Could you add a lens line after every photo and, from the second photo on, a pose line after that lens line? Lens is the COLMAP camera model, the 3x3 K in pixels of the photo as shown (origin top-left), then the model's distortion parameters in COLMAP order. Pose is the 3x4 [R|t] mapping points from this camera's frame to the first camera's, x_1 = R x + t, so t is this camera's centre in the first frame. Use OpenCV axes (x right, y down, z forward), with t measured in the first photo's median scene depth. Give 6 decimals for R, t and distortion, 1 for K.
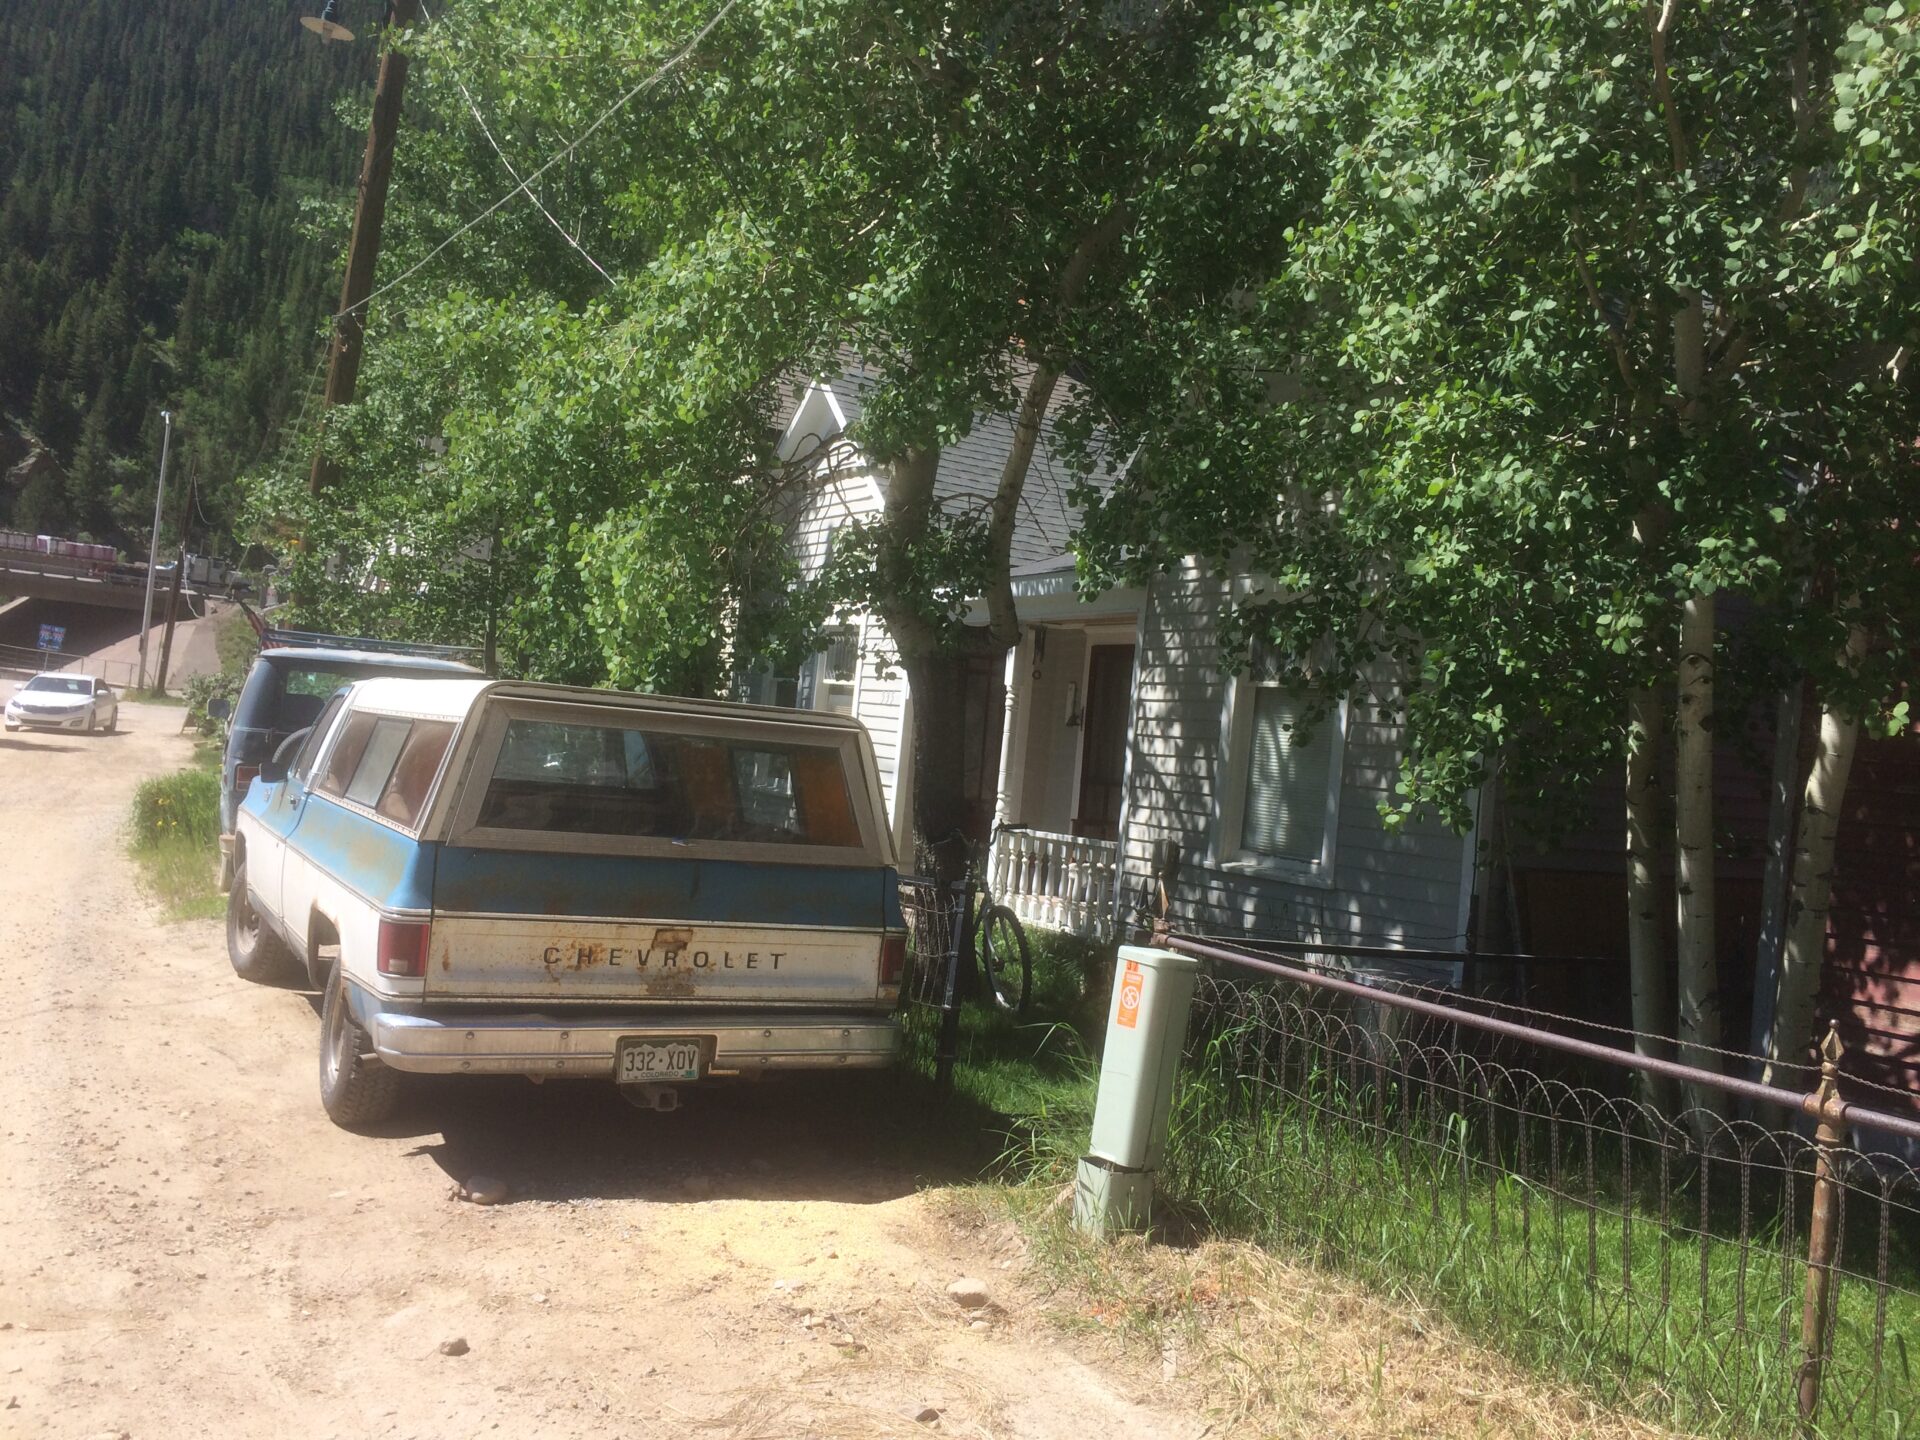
lens RADIAL K [[1646.4, 0, 953.4], [0, 1646.4, 722.1], [0, 0, 1]] dist [0.055126, -0.075523]
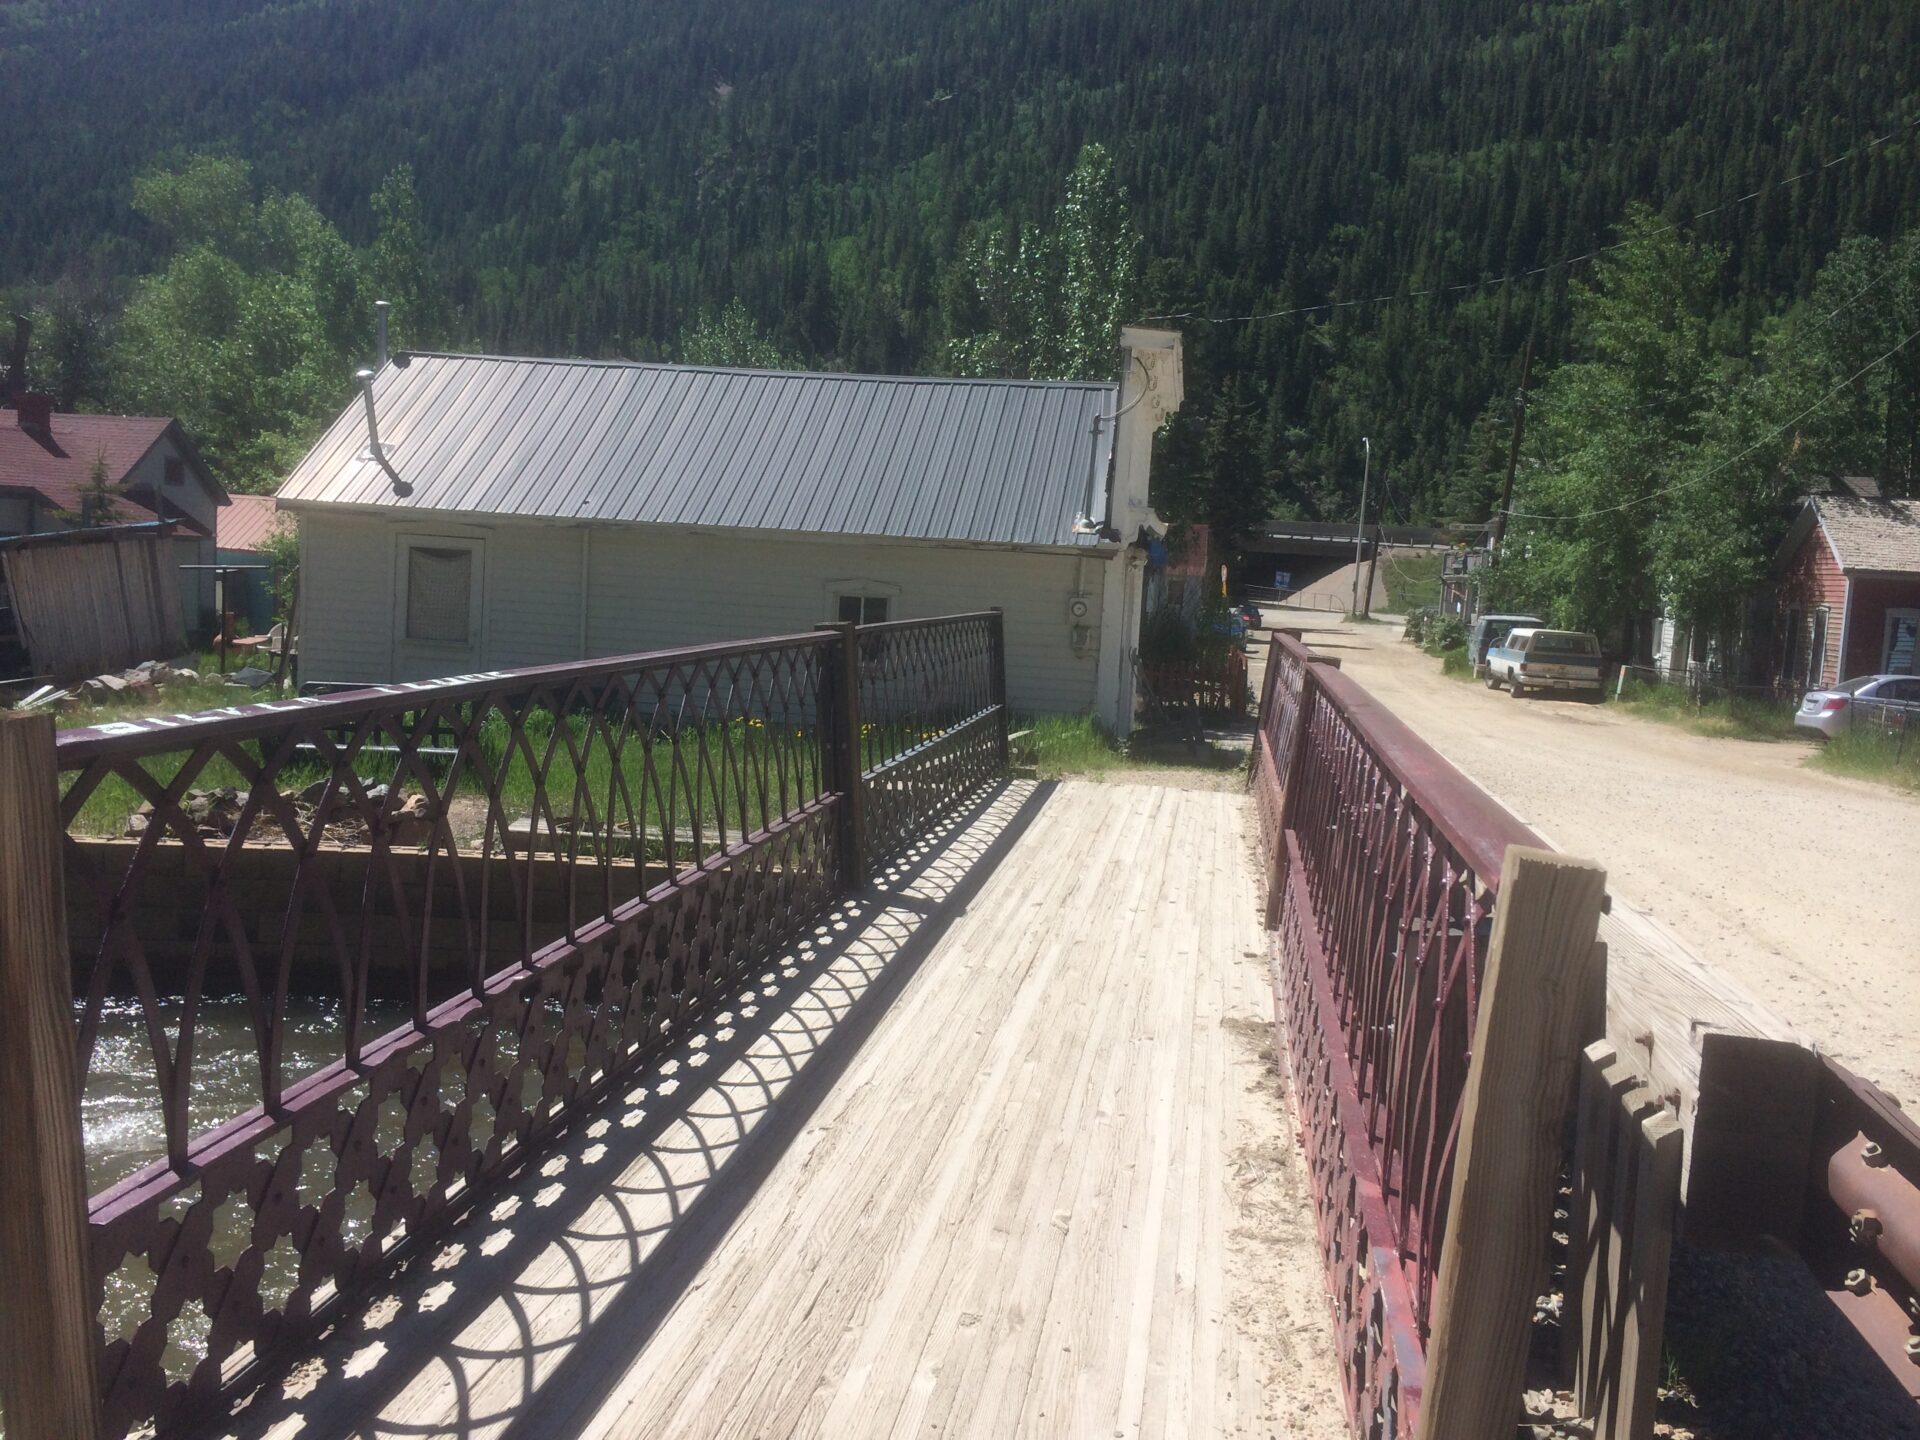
lens RADIAL K [[1646.4, 0, 949.5], [0, 1646.4, 720.5], [0, 0, 1]] dist [0.055126, -0.075523]
pose [[0.796620, 0.013905, -0.604320, 0.053200], [0.020120, 0.998572, 0.049498, -0.001138], [0.604145, -0.051590, 0.795202, -0.160147]]
